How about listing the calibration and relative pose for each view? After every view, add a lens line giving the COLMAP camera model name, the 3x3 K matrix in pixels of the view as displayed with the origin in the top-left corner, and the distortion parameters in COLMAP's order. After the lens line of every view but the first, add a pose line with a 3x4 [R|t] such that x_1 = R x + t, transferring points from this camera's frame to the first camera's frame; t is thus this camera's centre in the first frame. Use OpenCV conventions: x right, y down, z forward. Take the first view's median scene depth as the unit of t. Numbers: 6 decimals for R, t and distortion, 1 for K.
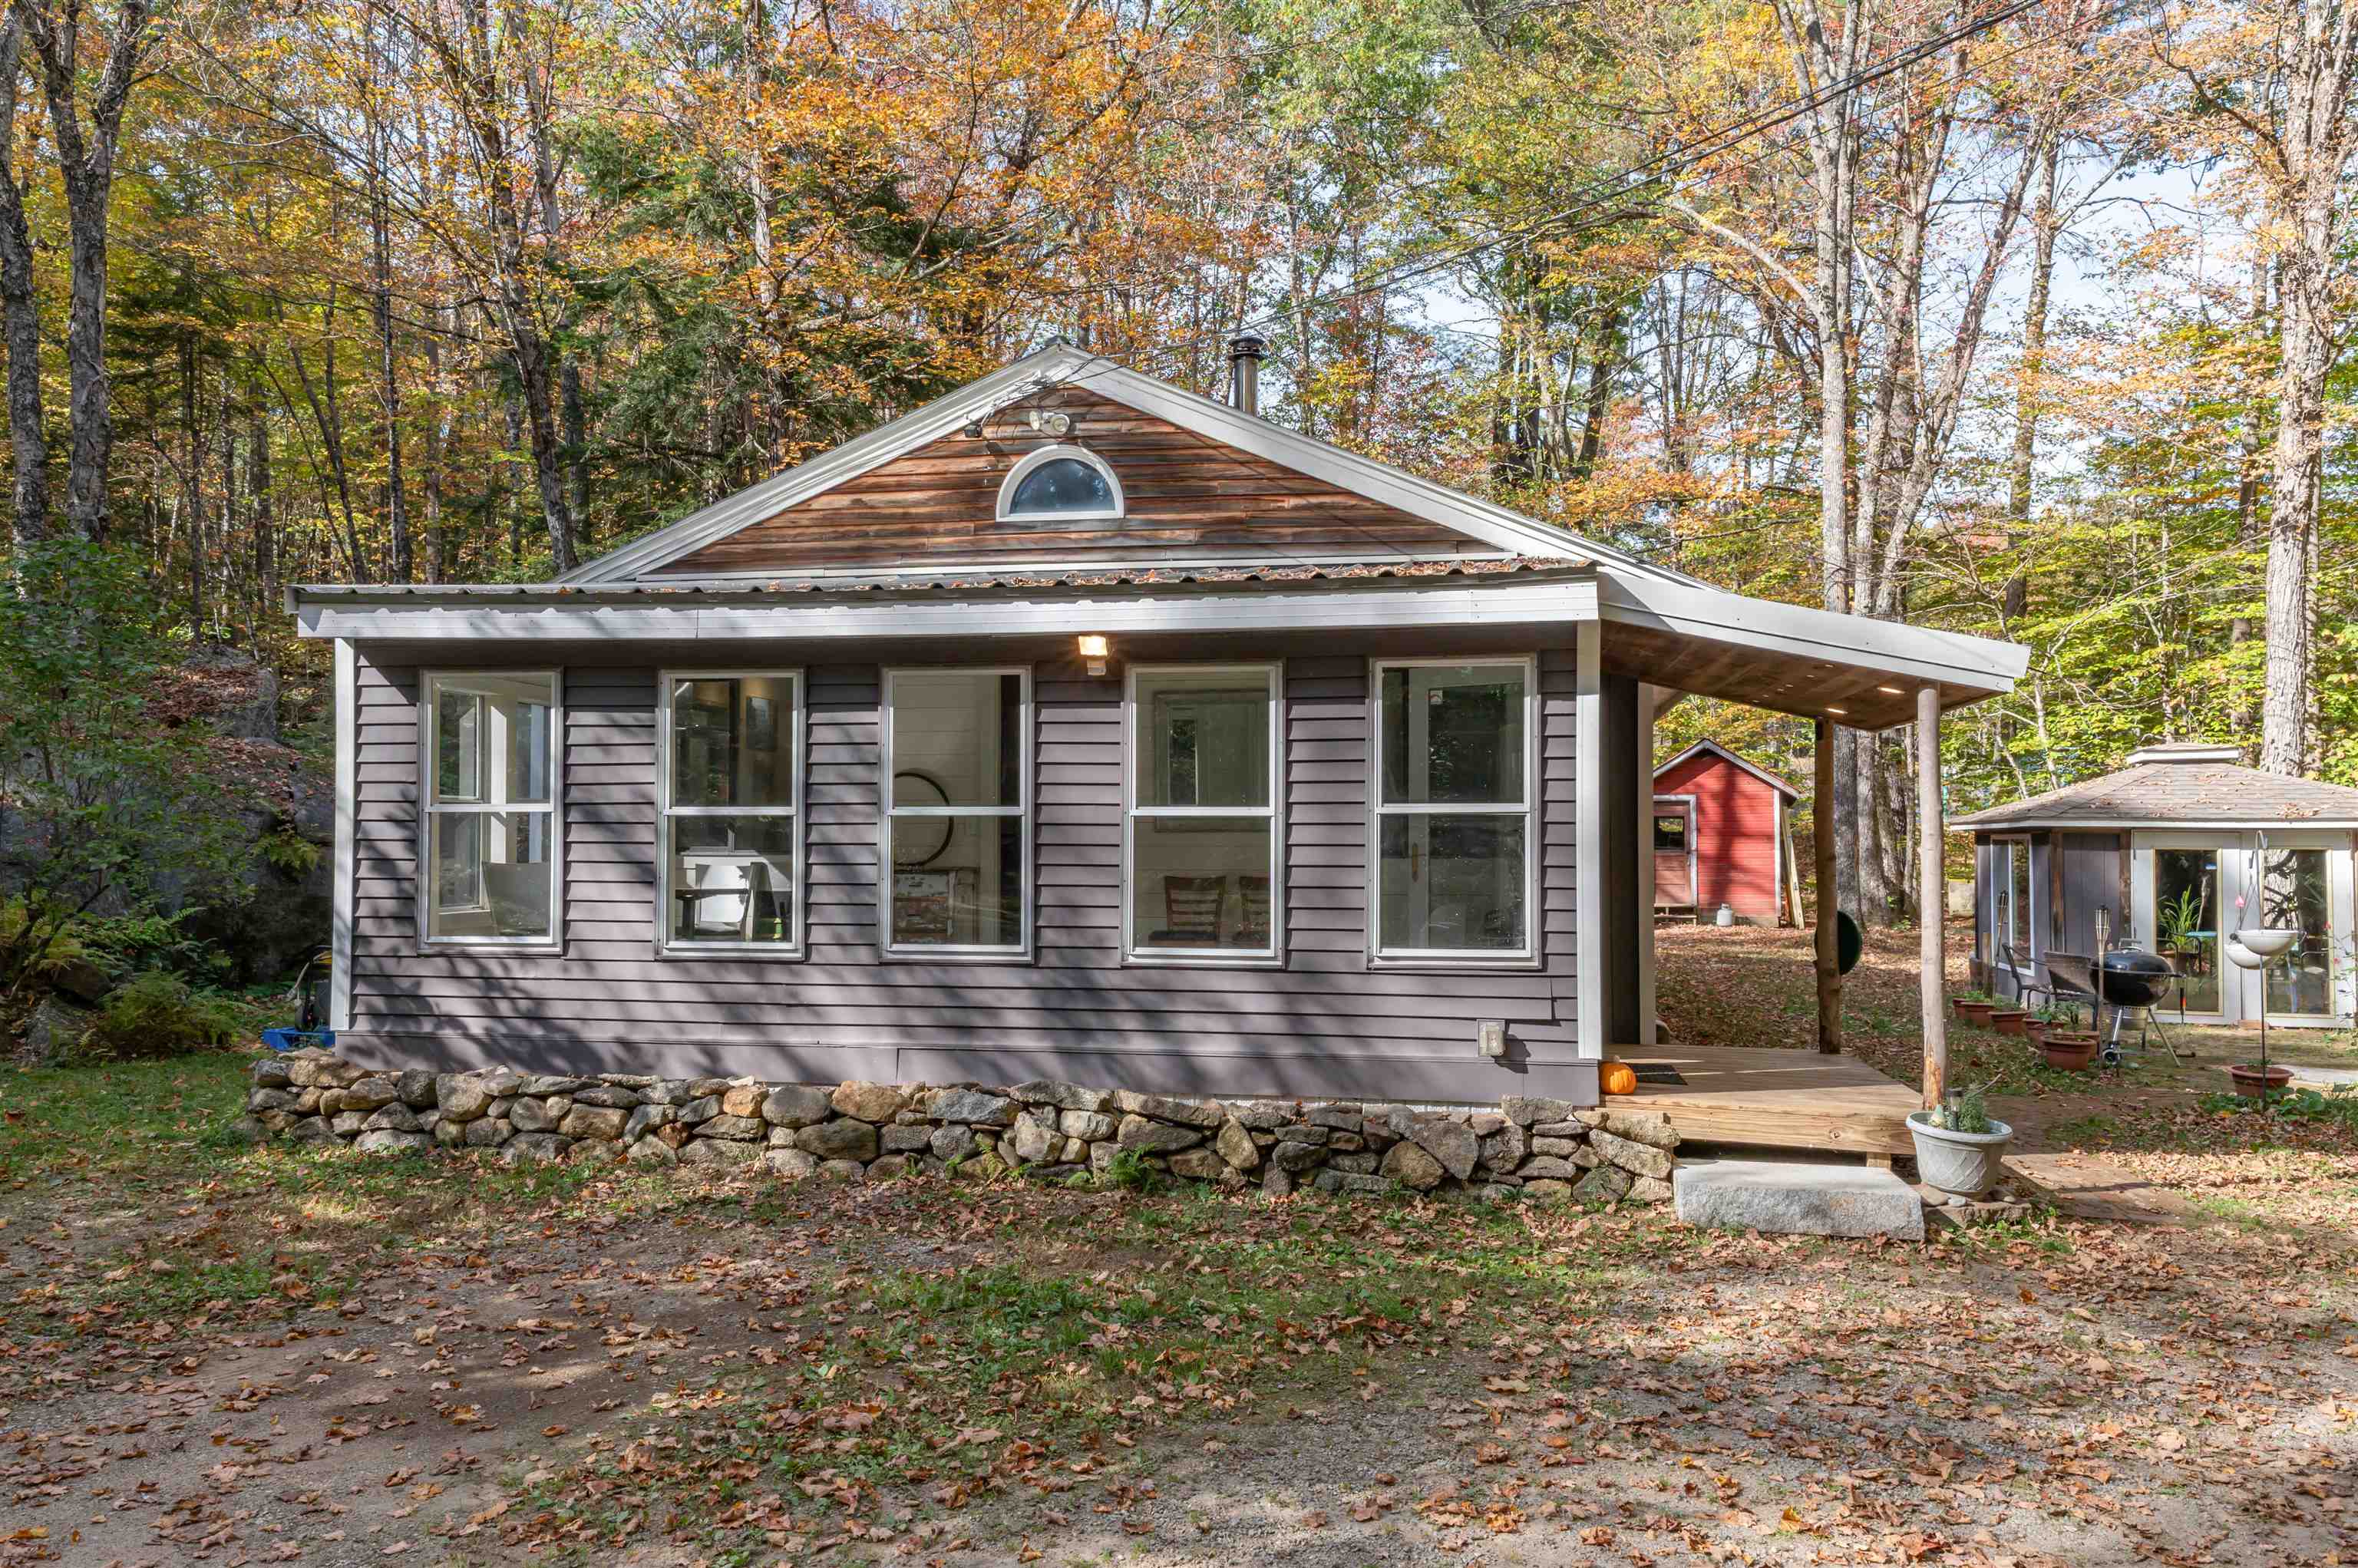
lens RADIAL K [[1631.6, 0, 1179.0], [0, 1631.6, 784.0], [0, 0, 1]] dist [0.097204, -0.047801]
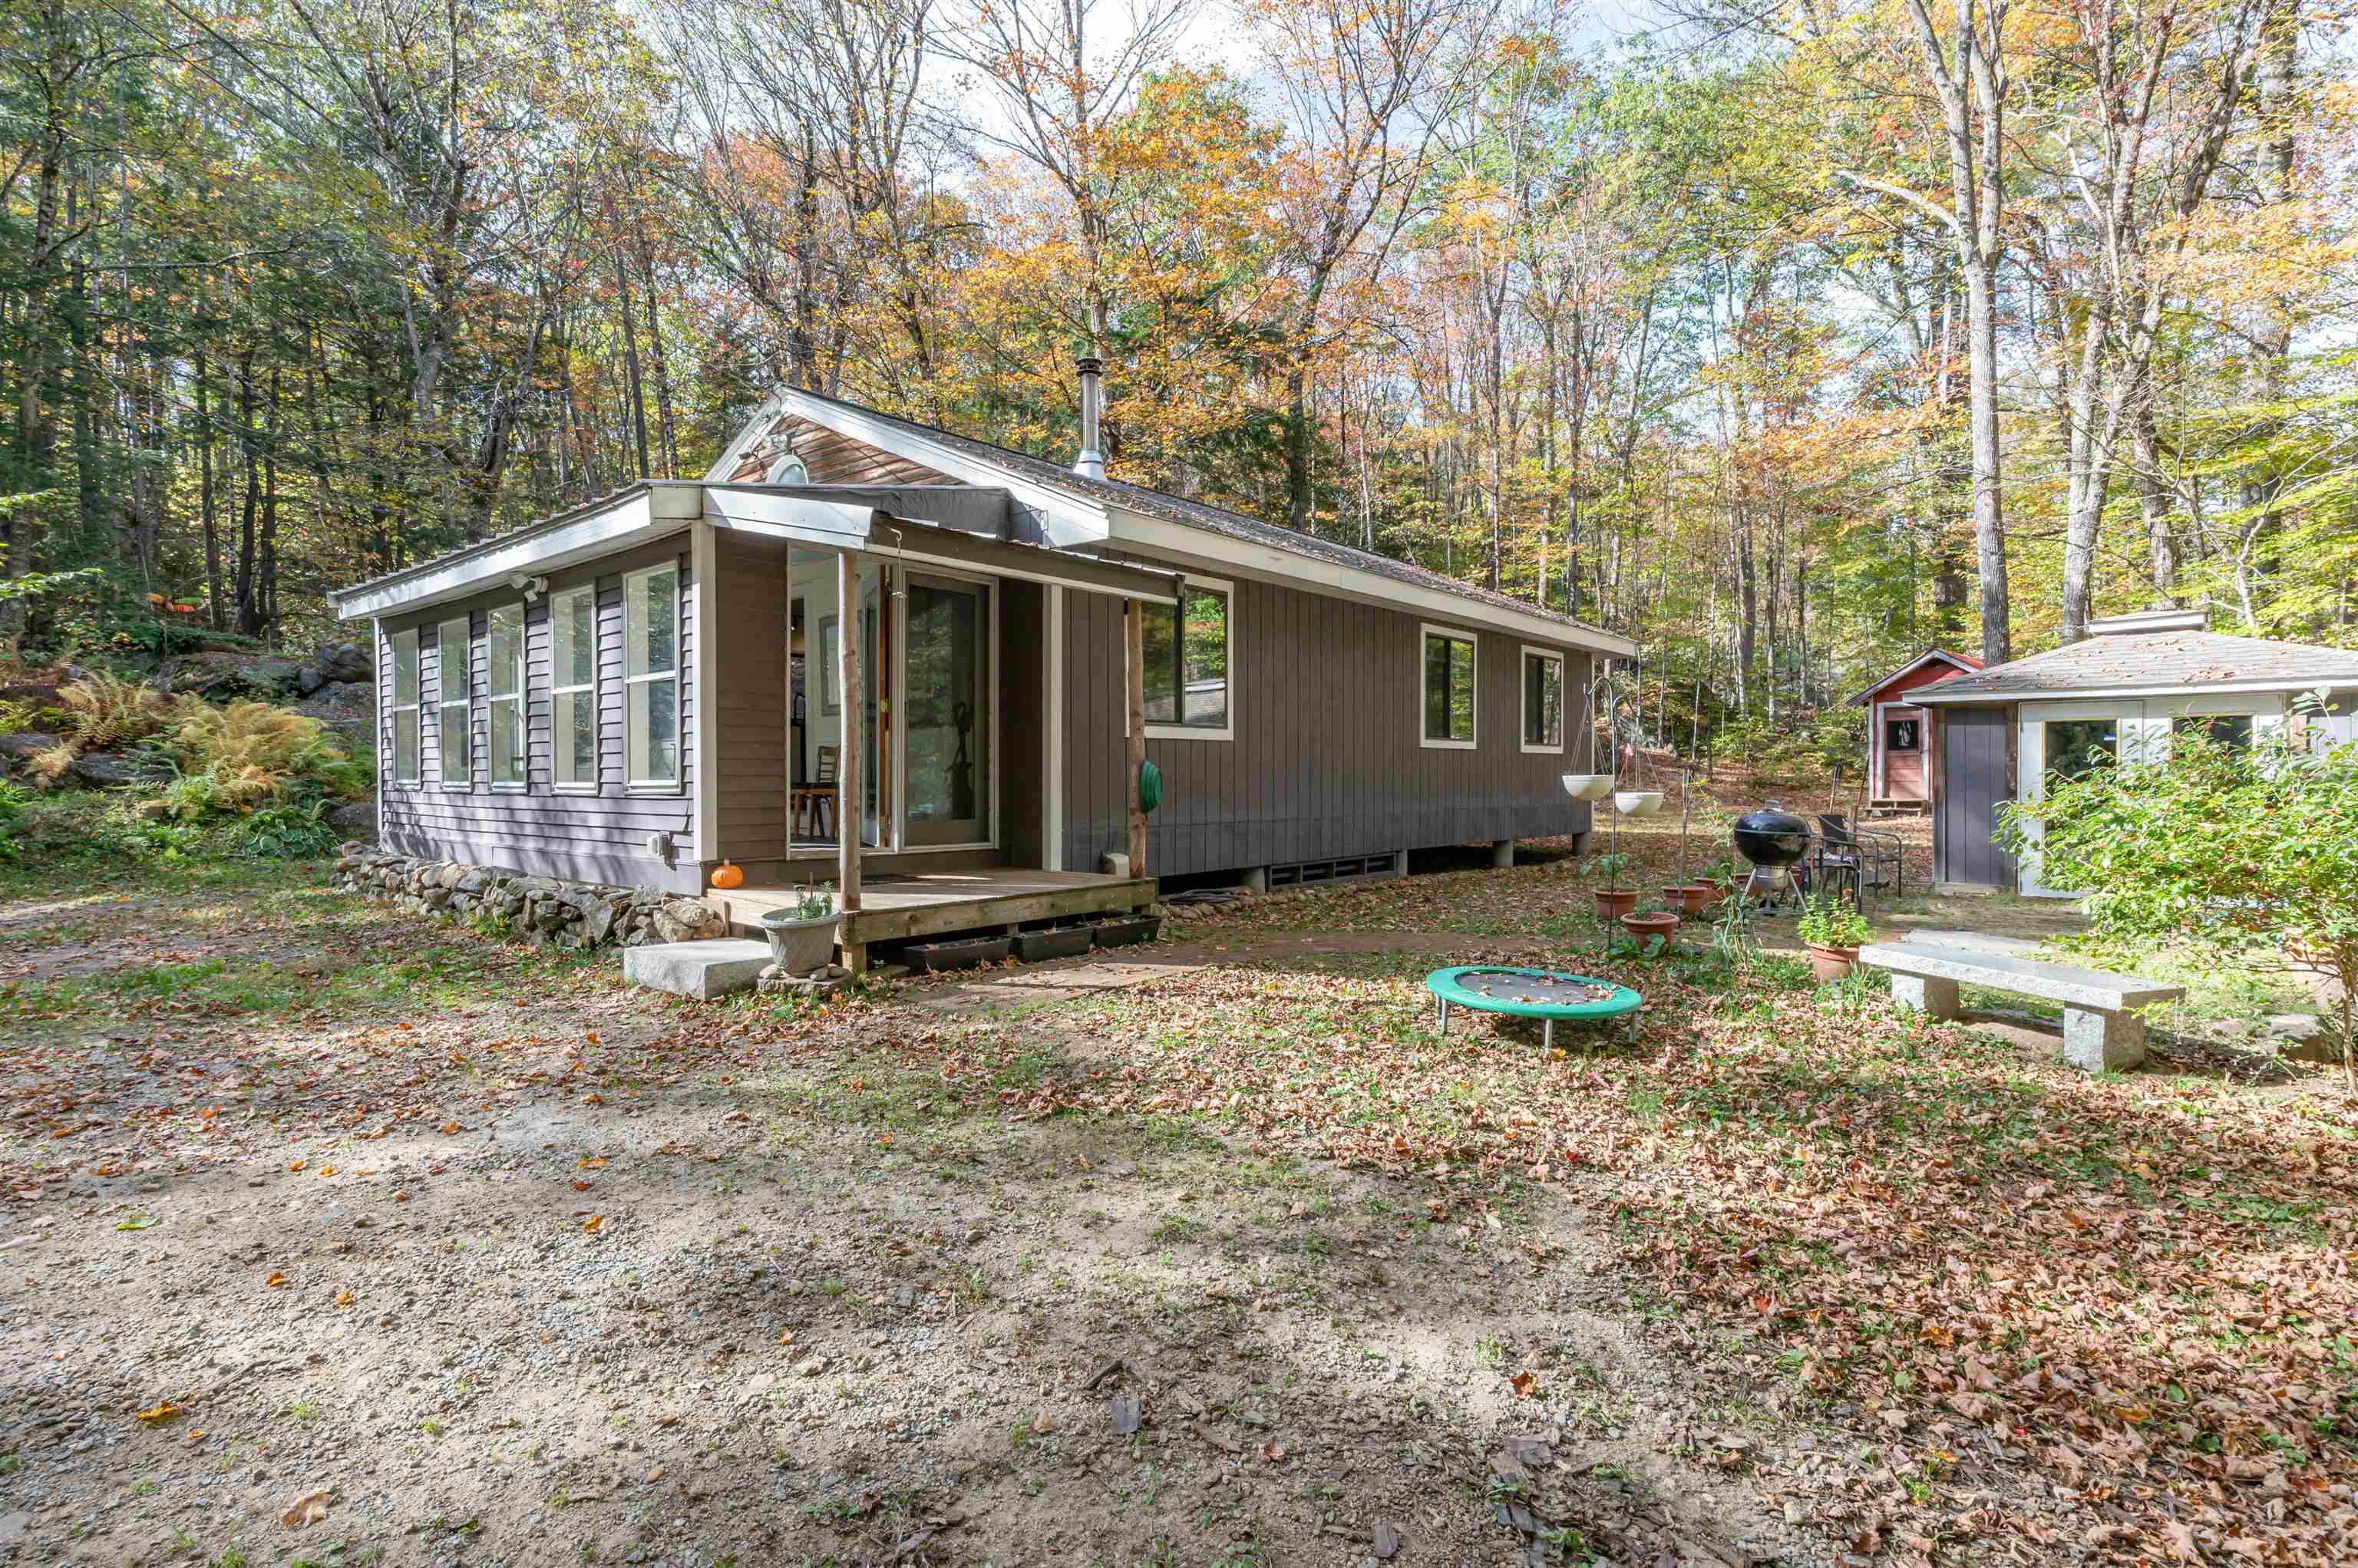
lens RADIAL K [[1115.2, 0, 1172.6], [0, 1115.2, 778.6], [0, 0, 1]] dist [-0.000894, -0.000116]
pose [[0.872010, -0.006013, -0.489451, 0.451468], [0.027025, 0.998991, 0.035876, 0.035006], [0.488741, -0.044511, 0.871293, 0.178906]]
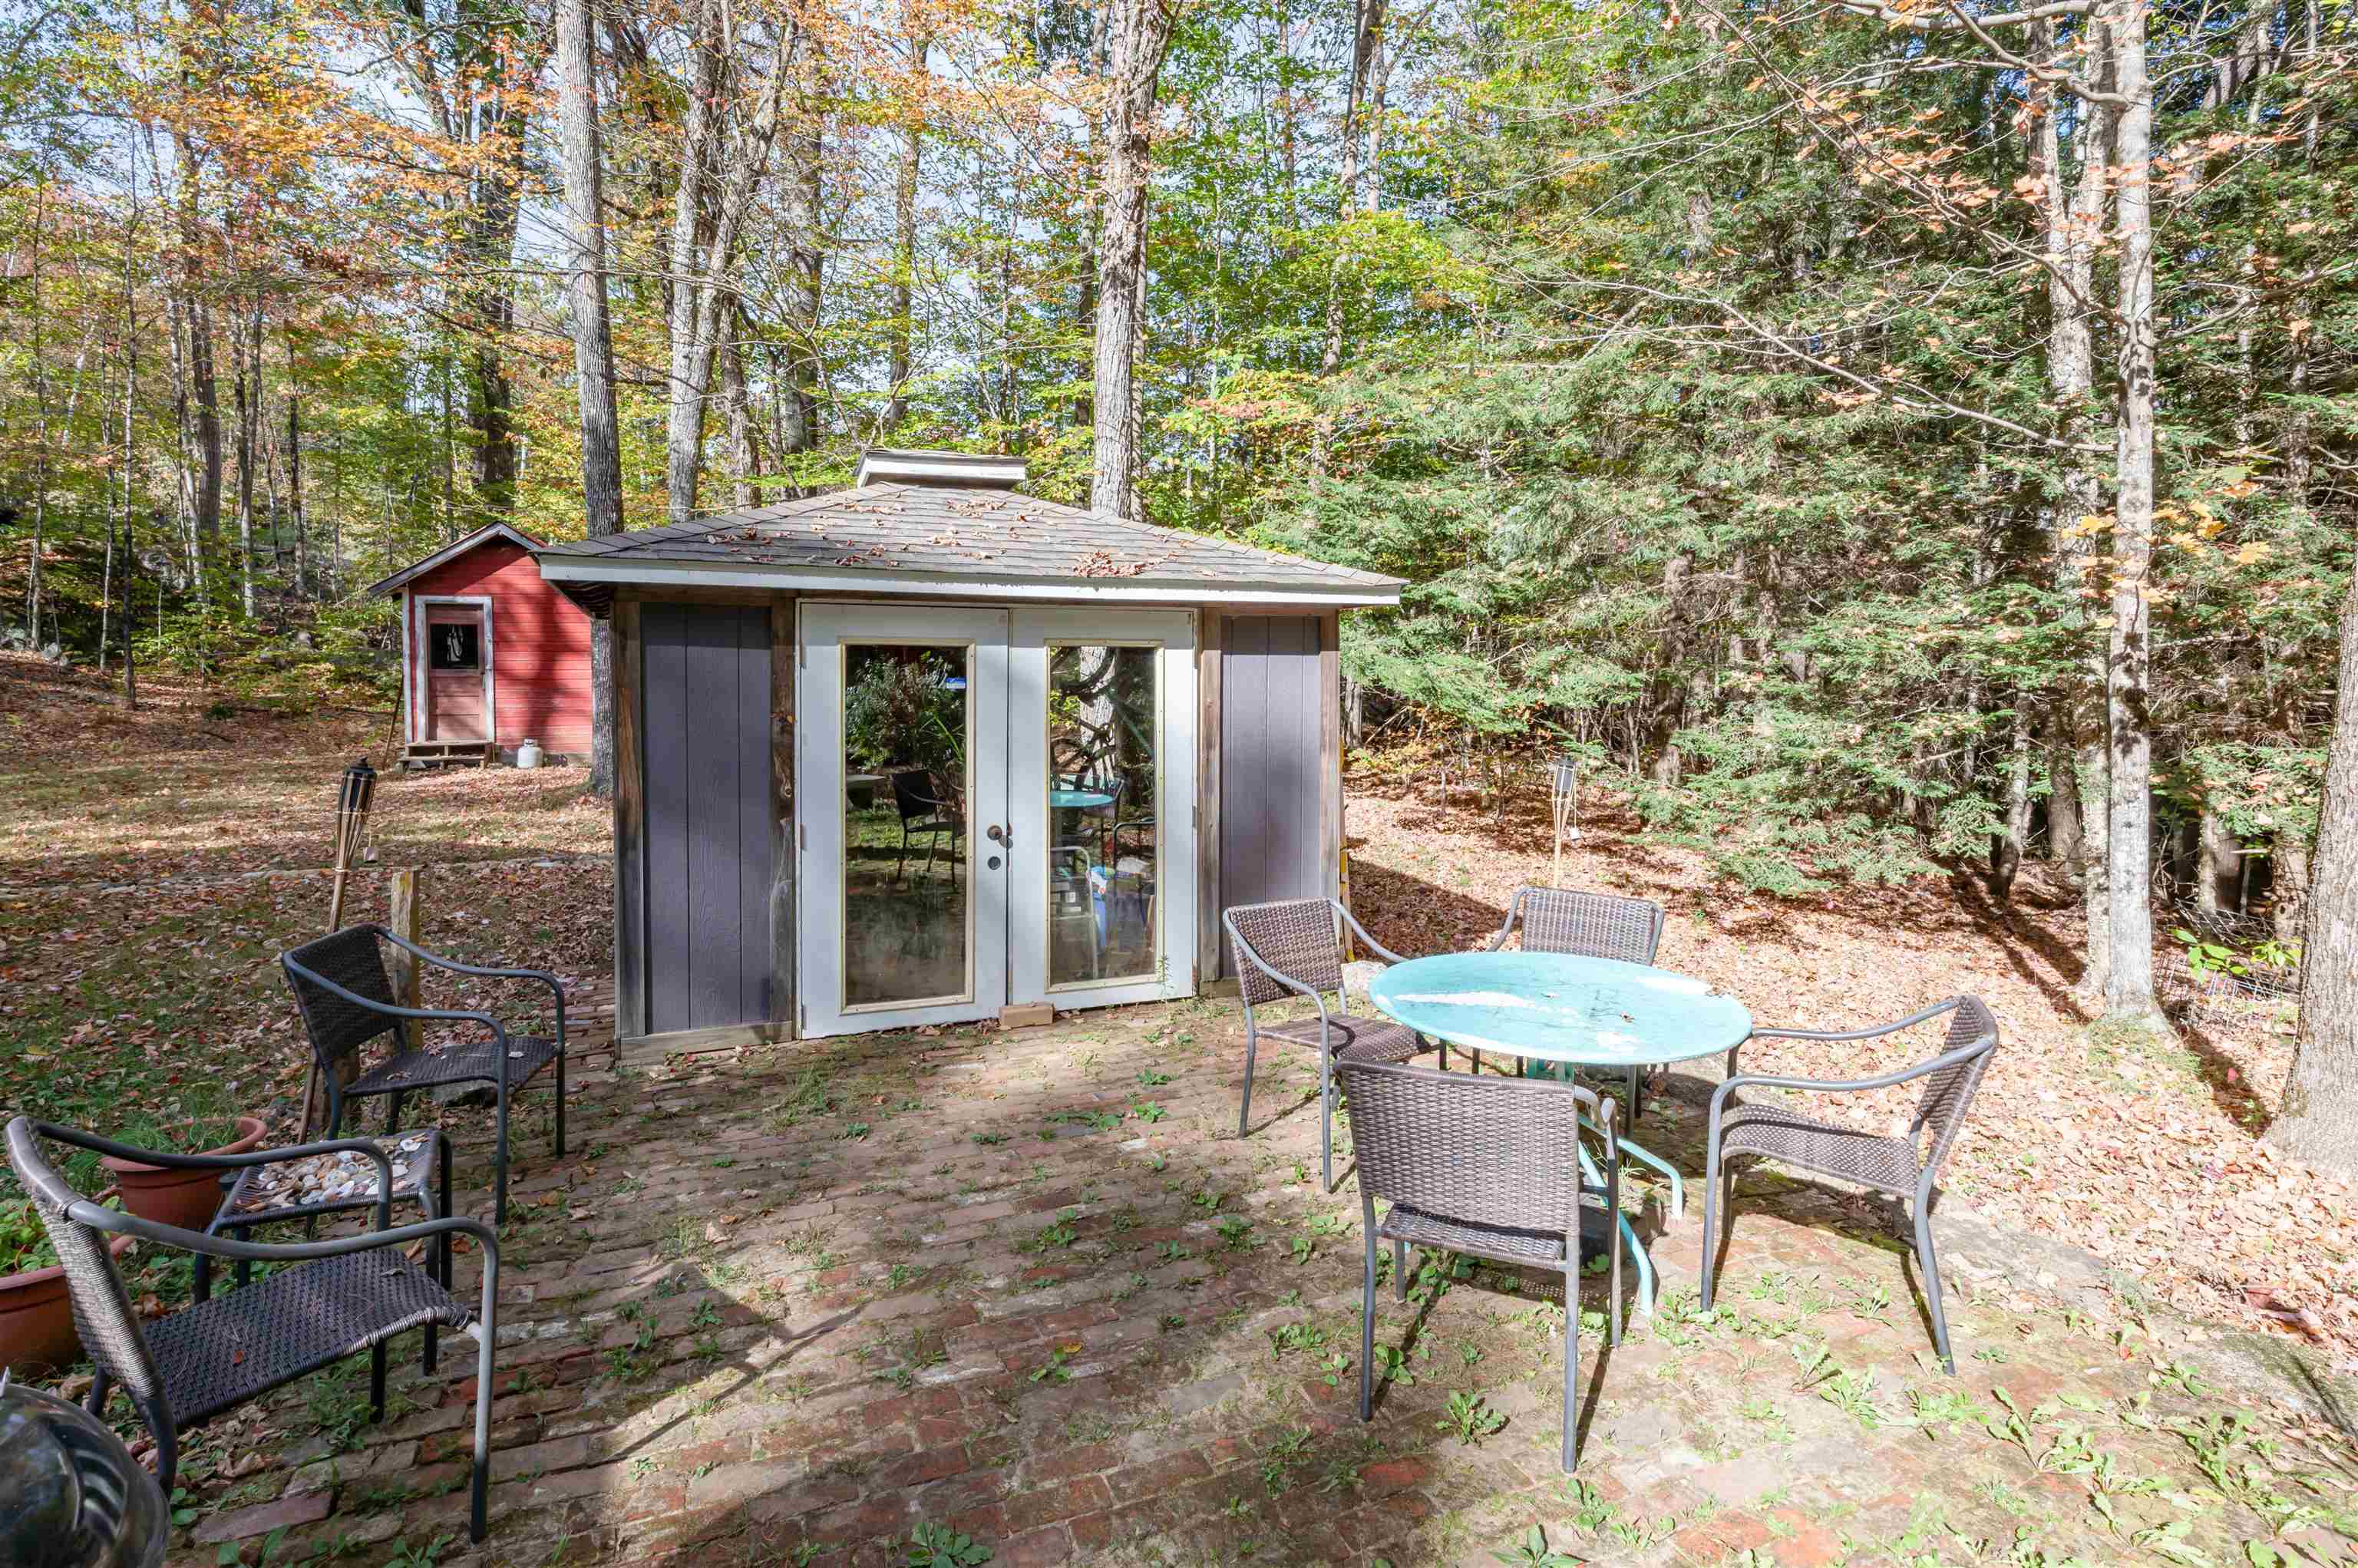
lens RADIAL K [[1191.9, 0, 1183.1], [0, 1191.9, 701.3], [0, 0, 1]] dist [0.024740, 0.000131]
pose [[0.807111, -0.016178, 0.590178, 0.462131], [-0.020019, 0.998300, 0.054744, 0.034030], [-0.590061, -0.055999, 0.805415, 0.686963]]
